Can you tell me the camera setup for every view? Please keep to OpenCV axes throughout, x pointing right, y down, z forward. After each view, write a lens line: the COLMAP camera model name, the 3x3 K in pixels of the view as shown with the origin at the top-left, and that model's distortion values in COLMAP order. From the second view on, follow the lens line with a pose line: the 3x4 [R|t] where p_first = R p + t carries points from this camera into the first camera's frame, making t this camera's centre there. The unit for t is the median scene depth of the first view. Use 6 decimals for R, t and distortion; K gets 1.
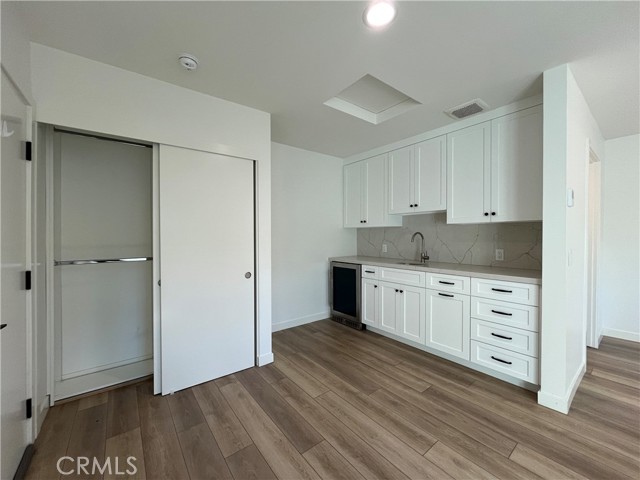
lens RADIAL K [[257.5, 0, 319.8], [0, 257.5, 237.5], [0, 0, 1]] dist [0.001354, -0.001235]
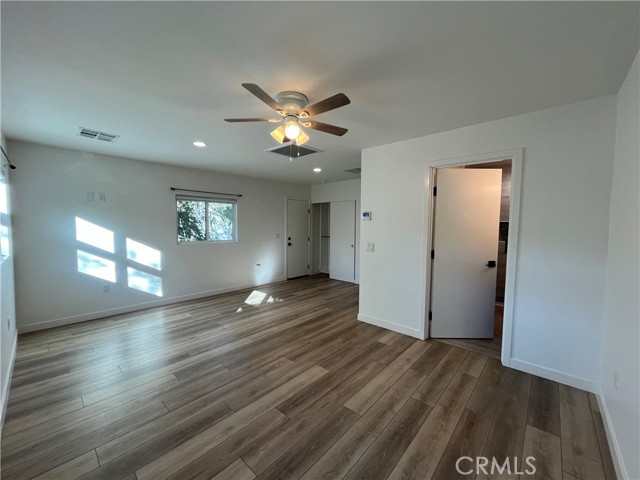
lens RADIAL K [[257.5, 0, 319.5], [0, 257.5, 240.4], [0, 0, 1]] dist [0.001354, -0.001235]
pose [[0.166986, 0.064431, -0.983852, 2.615843], [-0.009434, 0.997921, 0.063751, -0.083115], [0.985914, -0.001364, 0.167246, 0.307600]]
